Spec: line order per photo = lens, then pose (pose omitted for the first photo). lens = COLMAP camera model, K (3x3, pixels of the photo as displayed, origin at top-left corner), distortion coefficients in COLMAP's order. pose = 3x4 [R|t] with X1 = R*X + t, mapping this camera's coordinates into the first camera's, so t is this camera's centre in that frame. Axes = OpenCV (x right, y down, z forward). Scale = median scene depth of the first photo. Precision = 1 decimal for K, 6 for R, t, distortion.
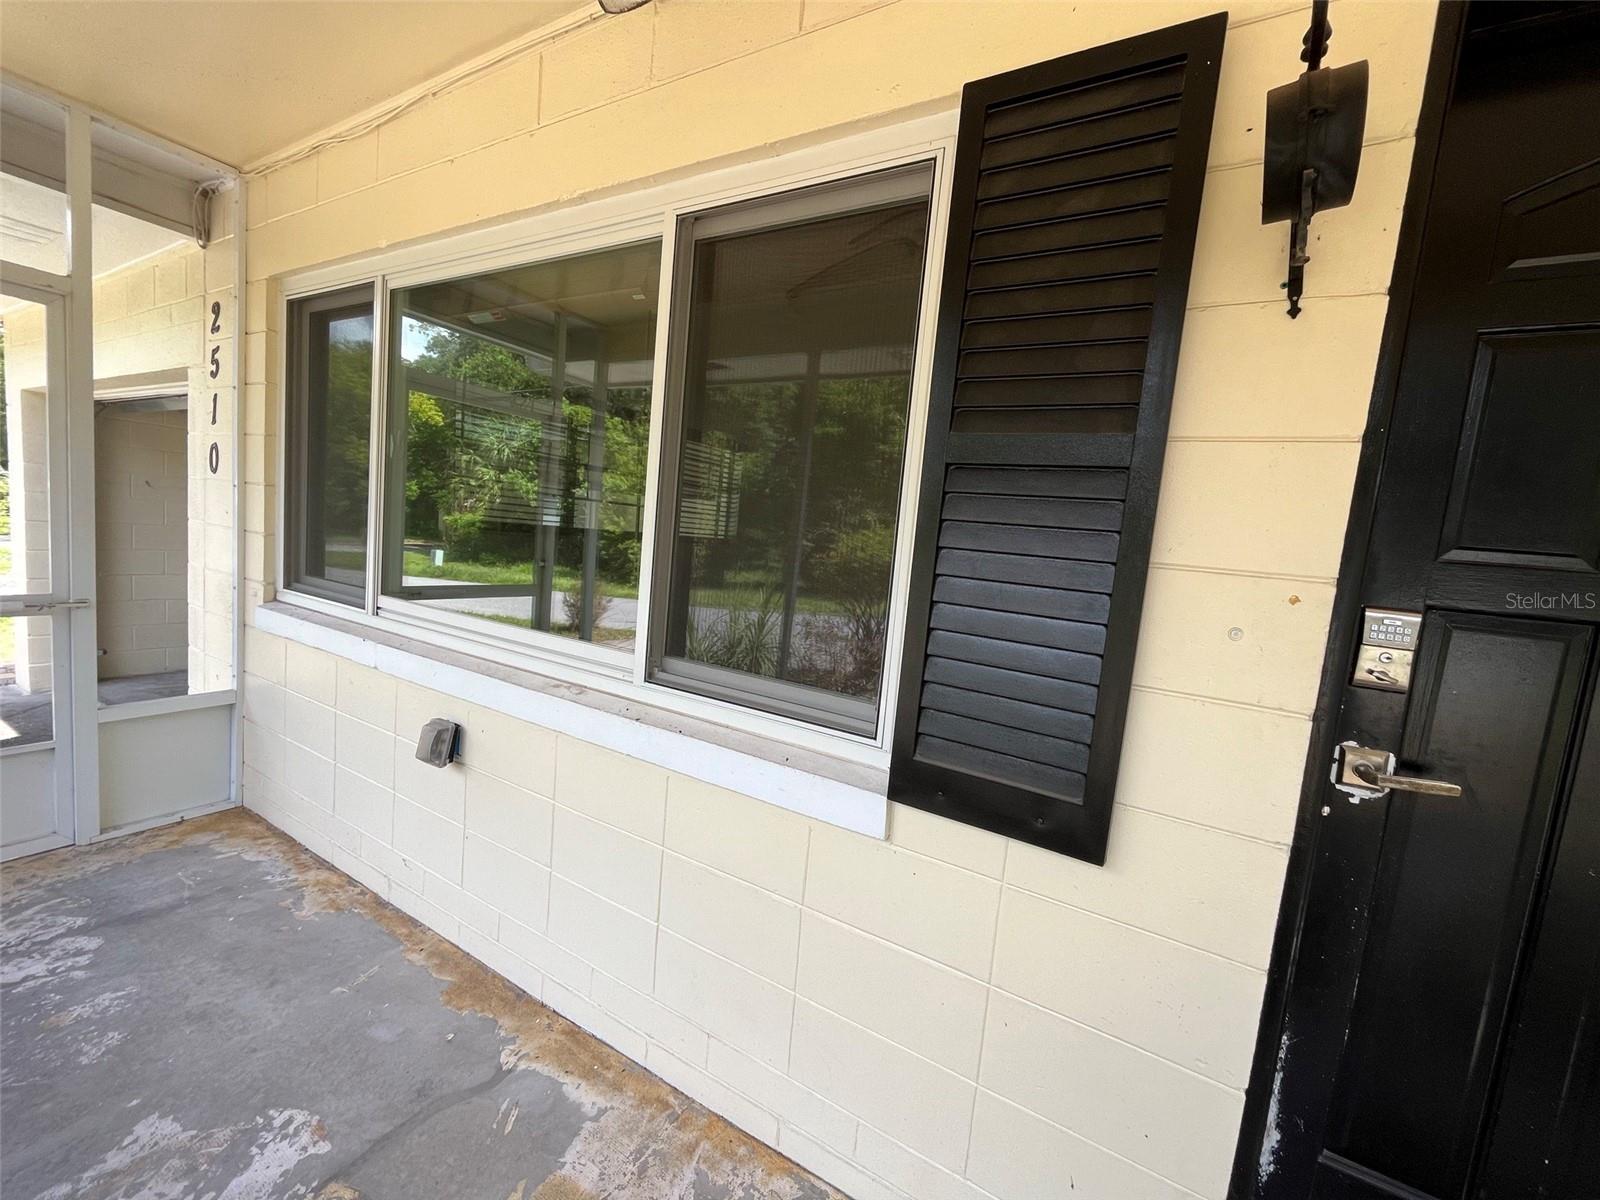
lens RADIAL K [[652.7, 0, 797.5], [0, 652.7, 598.8], [0, 0, 1]] dist [-0.000576, -0.000289]
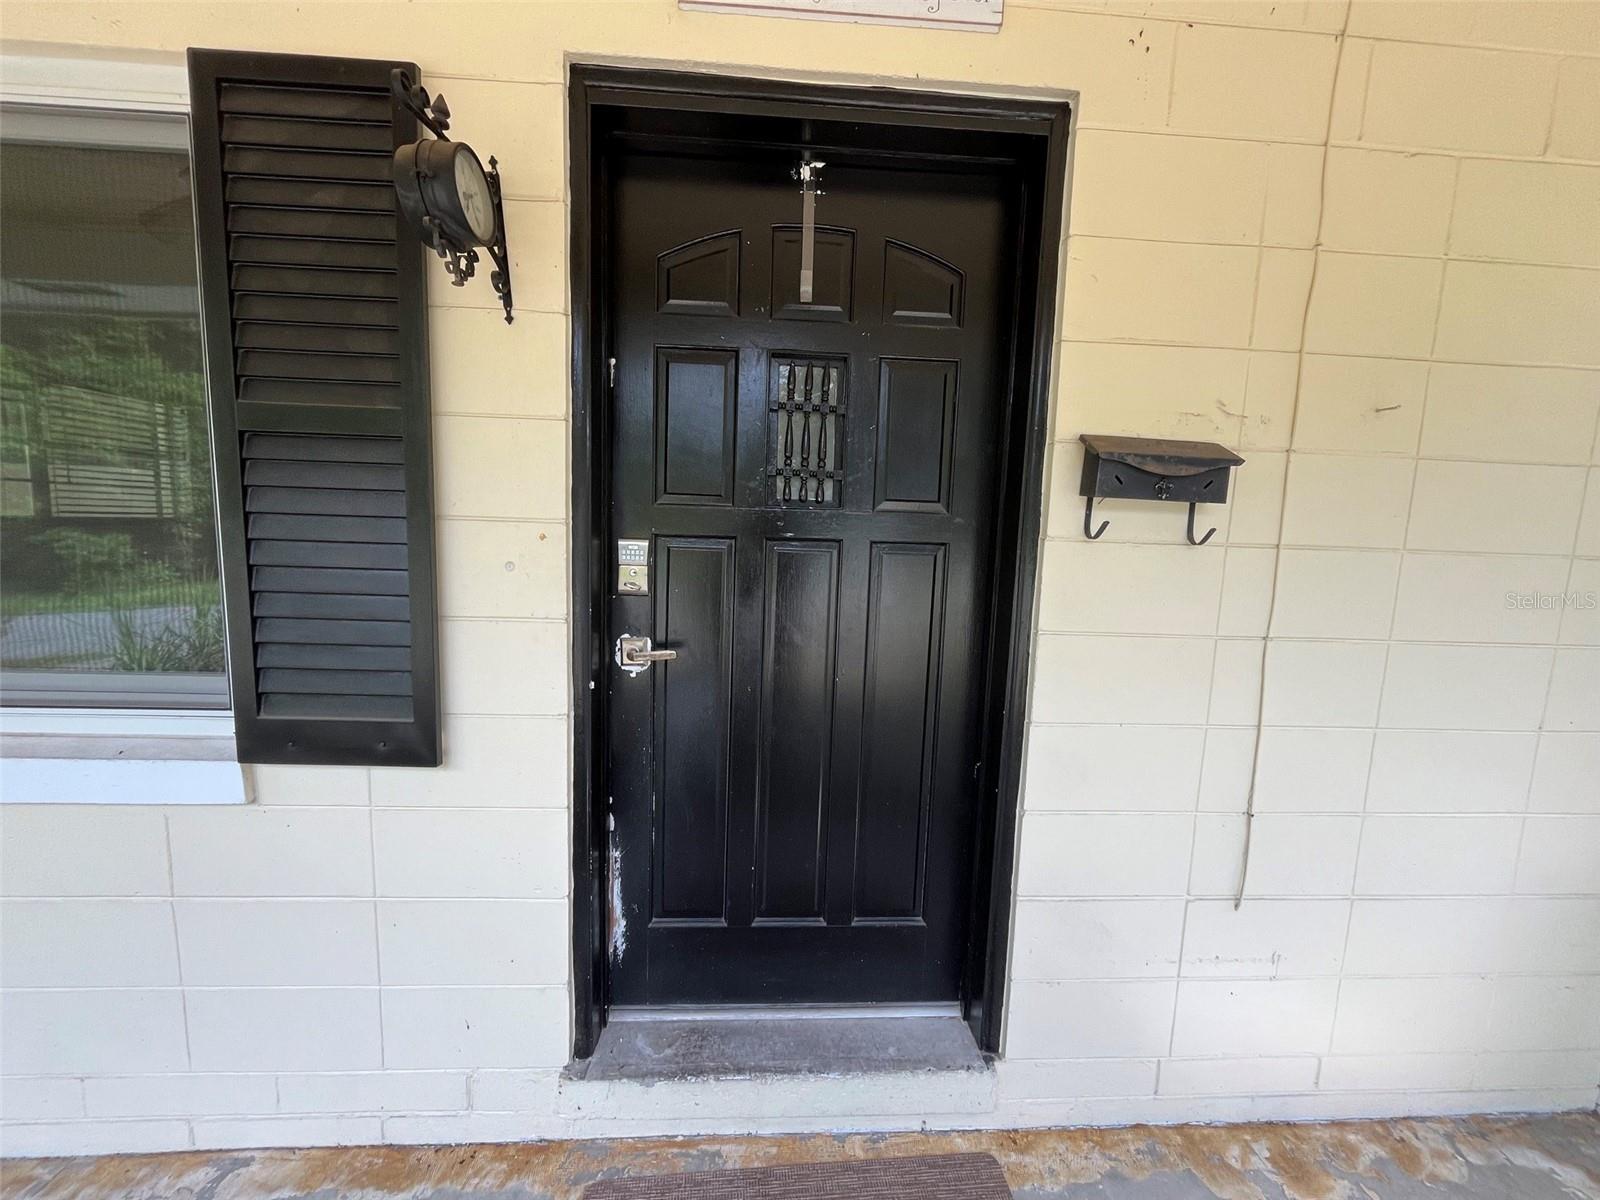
lens RADIAL K [[652.7, 0, 797.5], [0, 652.7, 598.8], [0, 0, 1]] dist [-0.000576, -0.000289]
pose [[0.830852, -0.127565, 0.541675, 0.378169], [0.096821, 0.991663, 0.085028, 0.054650], [-0.548006, -0.018200, 0.836277, -0.359719]]
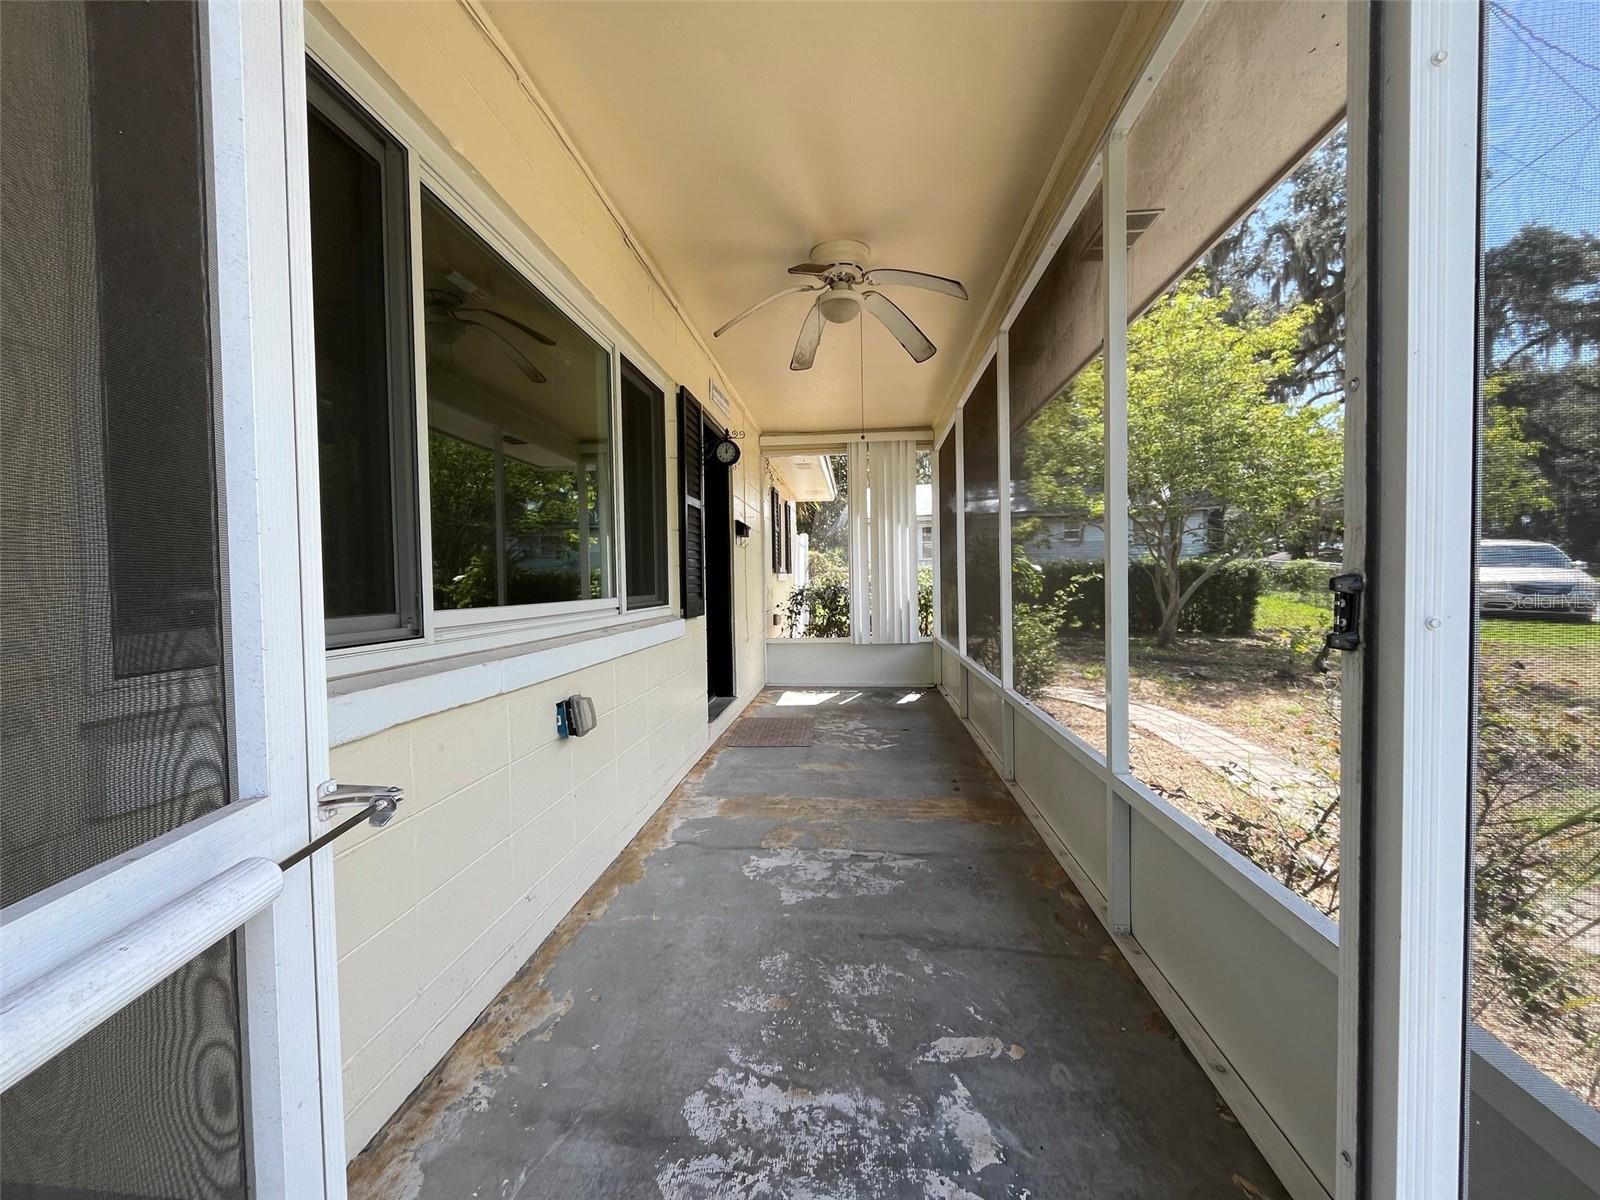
lens RADIAL K [[652.7, 0, 797.5], [0, 652.7, 598.8], [0, 0, 1]] dist [-0.000576, -0.000289]
pose [[-0.424742, -0.110735, 0.898516, -2.897059], [0.064399, 0.986281, 0.151993, -0.200247], [-0.903021, 0.122421, -0.411784, 1.905038]]
